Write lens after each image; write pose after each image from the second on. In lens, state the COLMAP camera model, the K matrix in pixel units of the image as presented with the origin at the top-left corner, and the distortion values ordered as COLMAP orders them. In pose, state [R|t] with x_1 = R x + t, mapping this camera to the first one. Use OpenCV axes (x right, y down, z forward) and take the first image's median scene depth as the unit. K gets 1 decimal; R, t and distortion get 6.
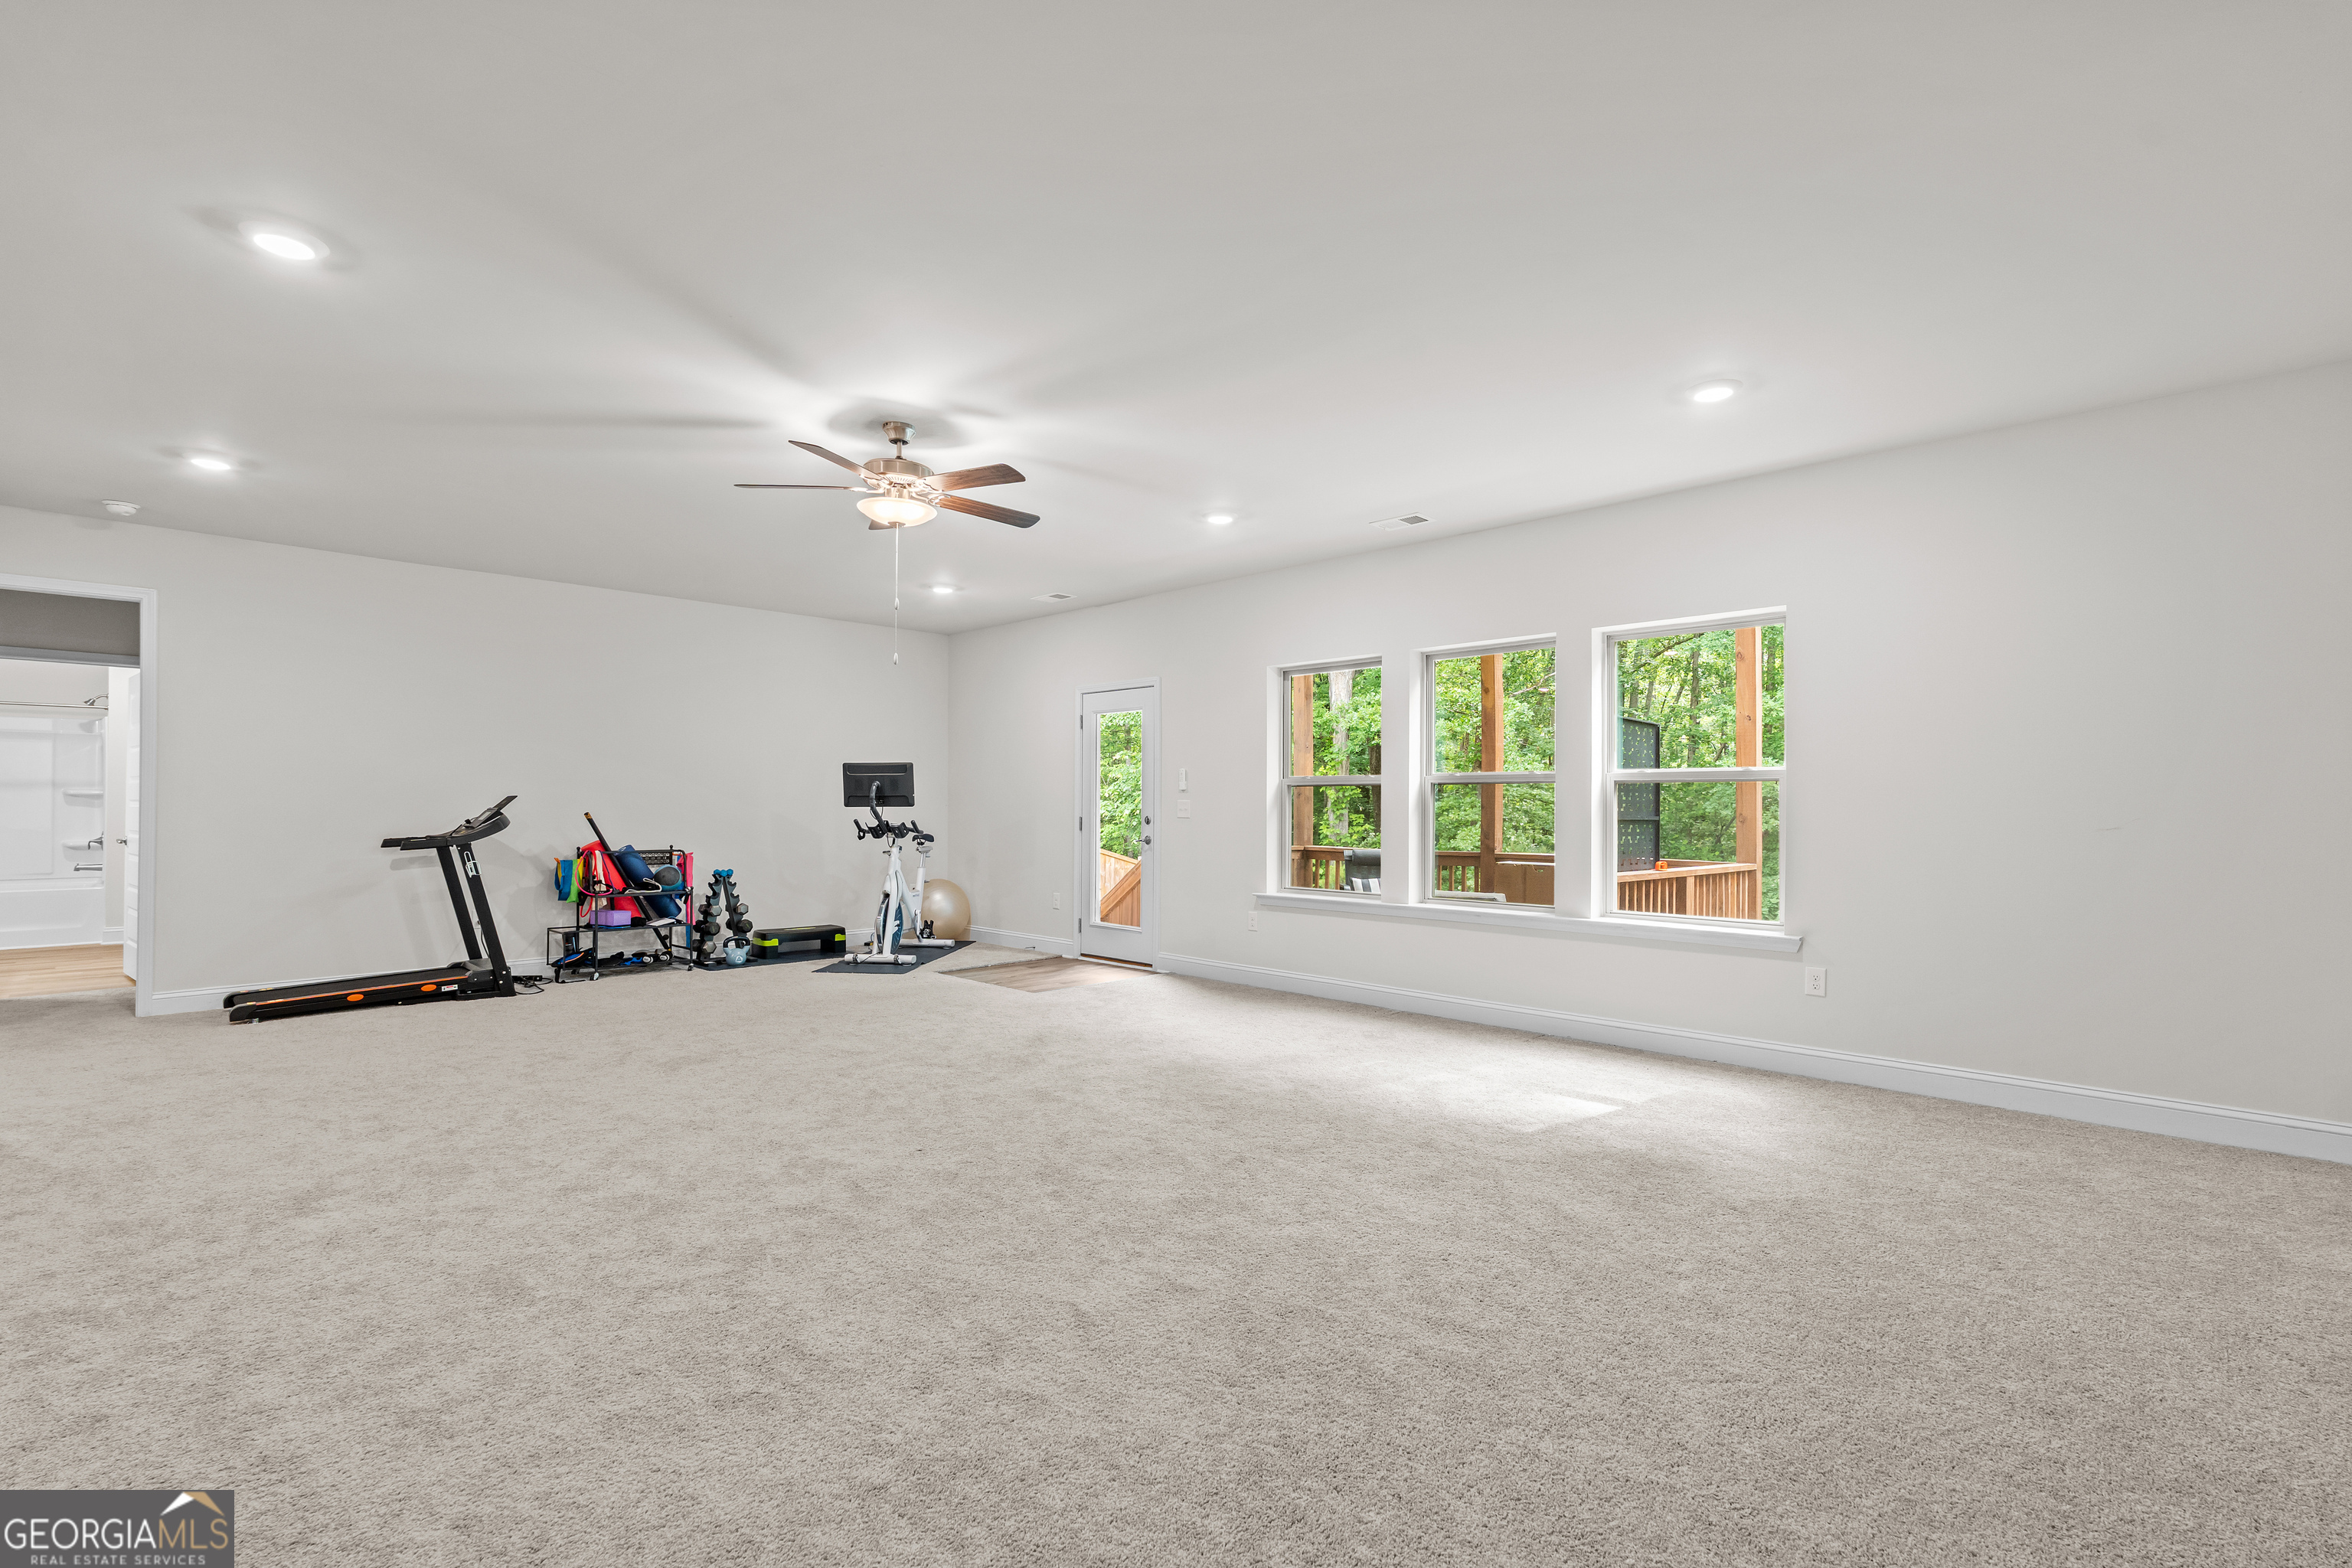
lens RADIAL K [[1058.6, 0, 1217.4], [0, 1058.6, 789.0], [0, 0, 1]] dist [-0.005087, 0.001548]
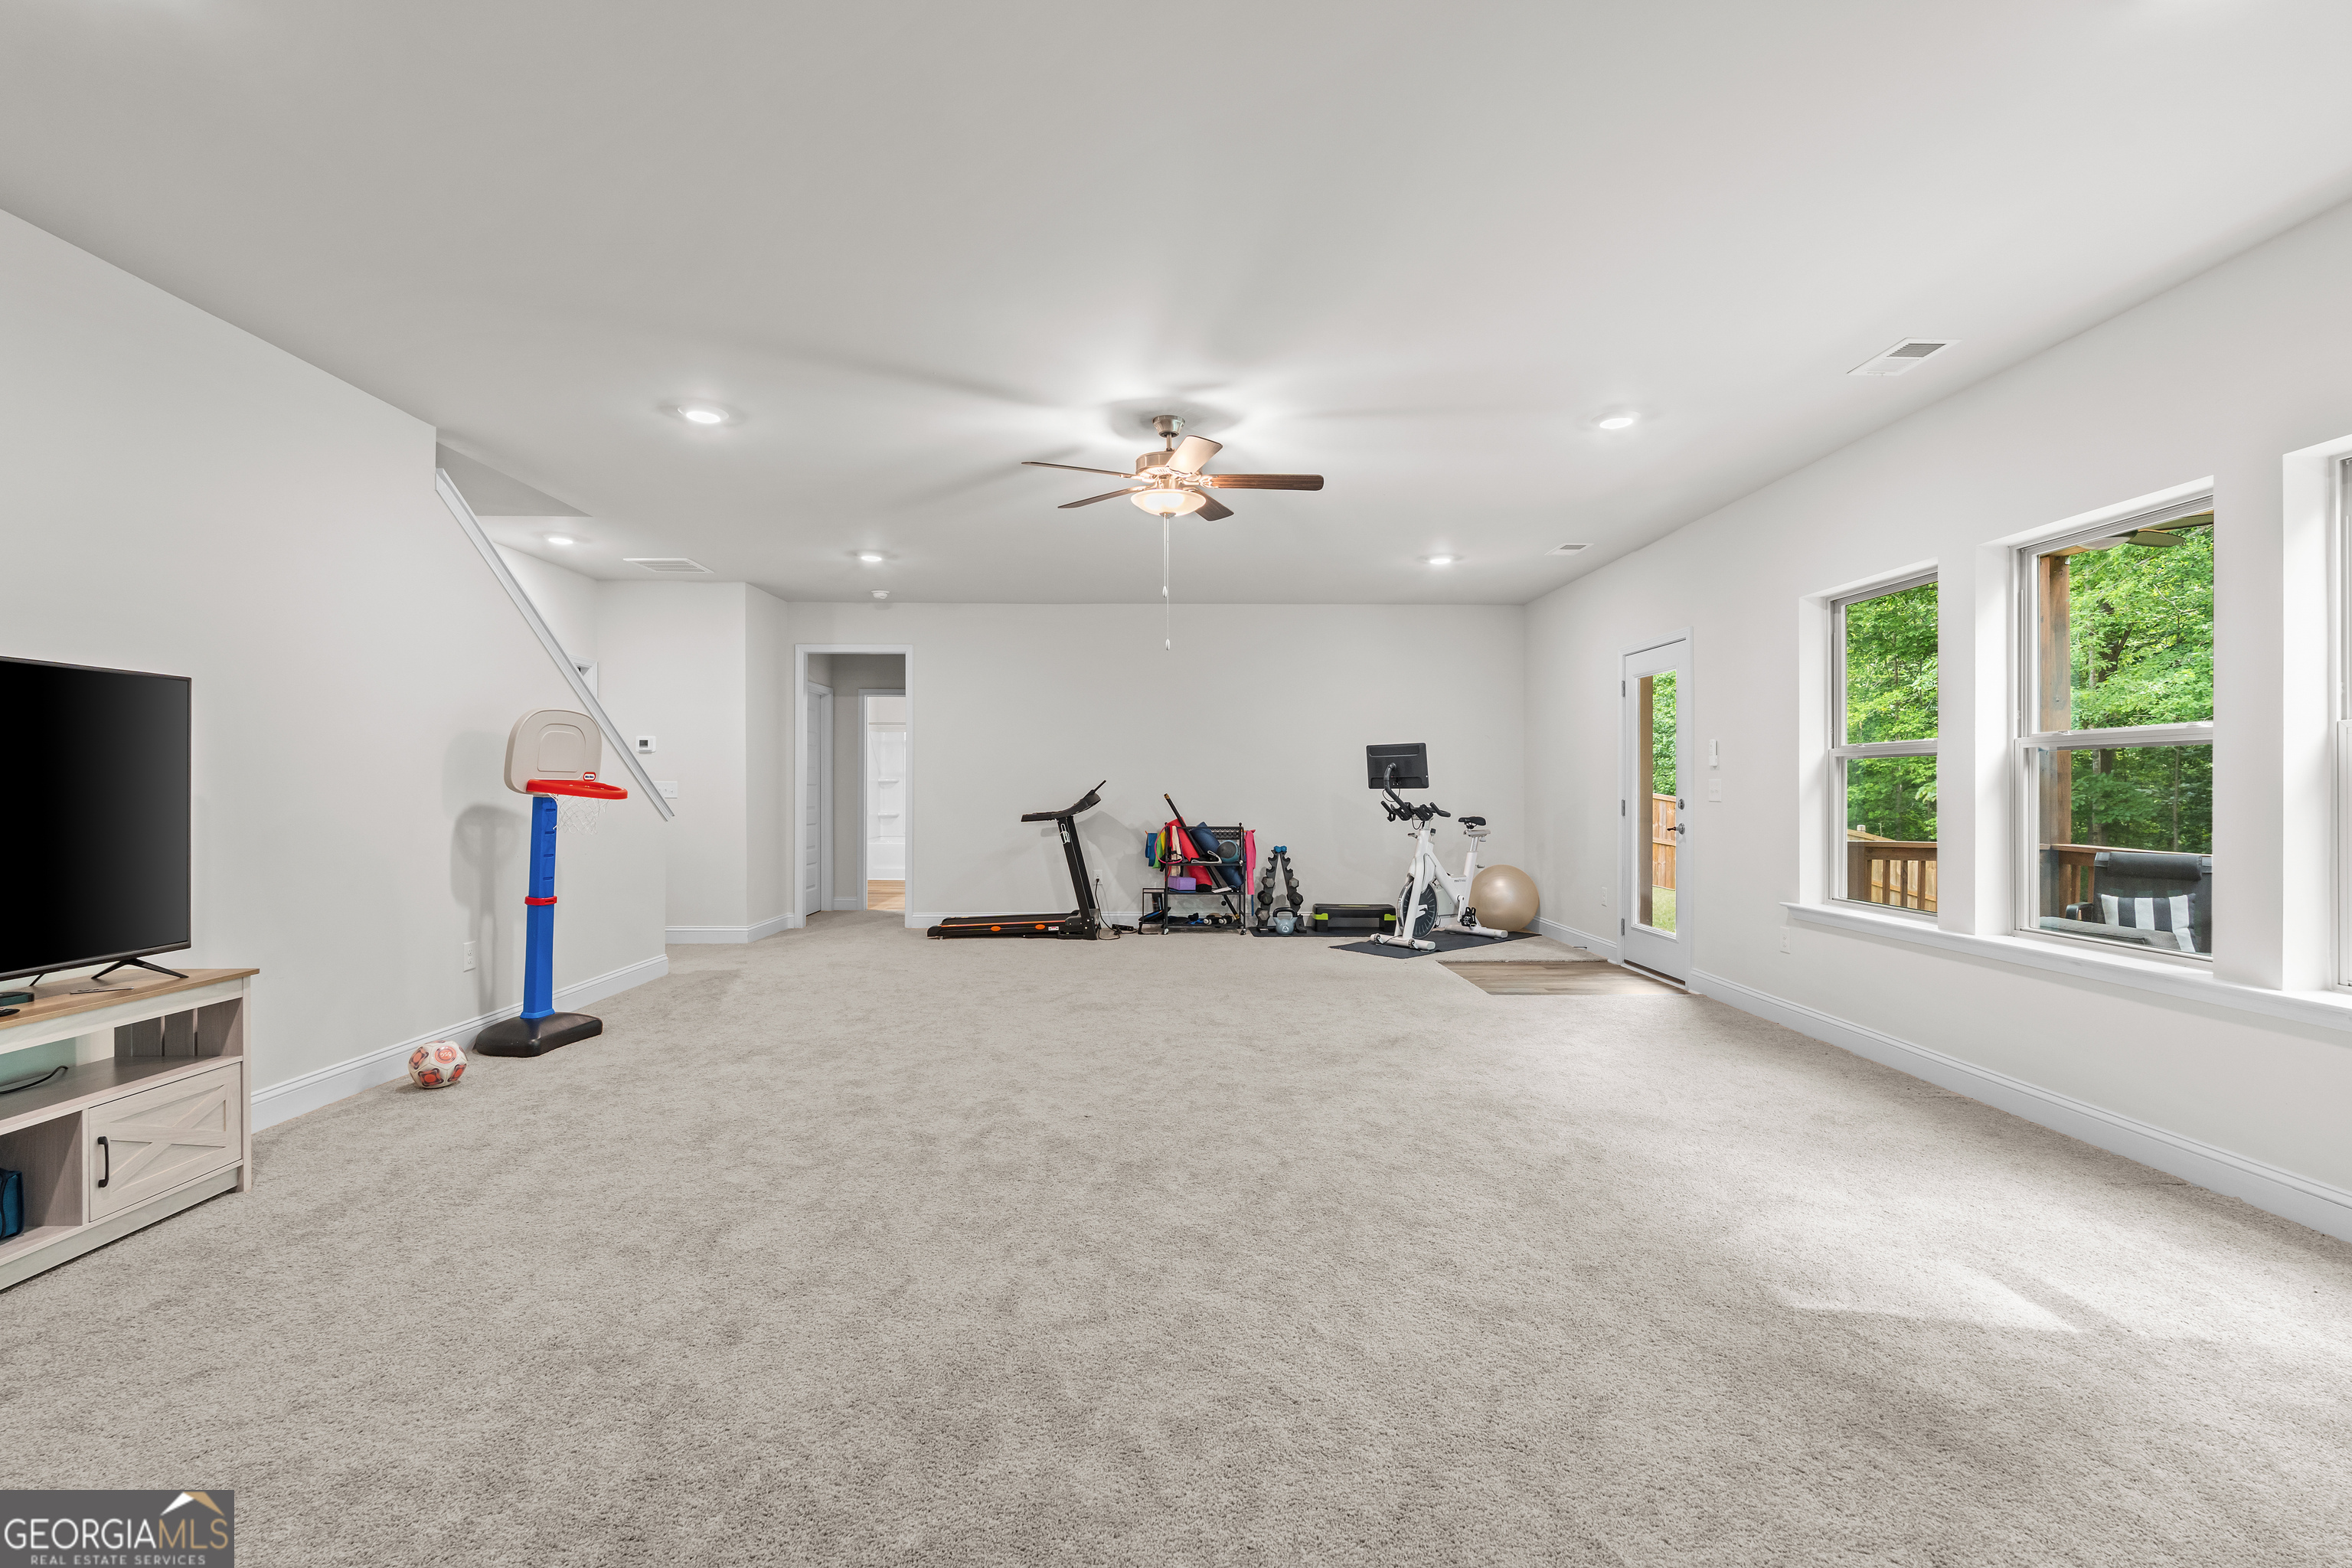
lens RADIAL K [[1058.6, 0, 1169.2], [0, 1058.6, 782.2], [0, 0, 1]] dist [-0.005087, 0.001548]
pose [[0.699624, -0.006157, -0.714485, 0.324611], [0.013202, 0.999904, 0.004310, 0.004958], [0.714389, -0.012448, 0.699638, 0.204638]]
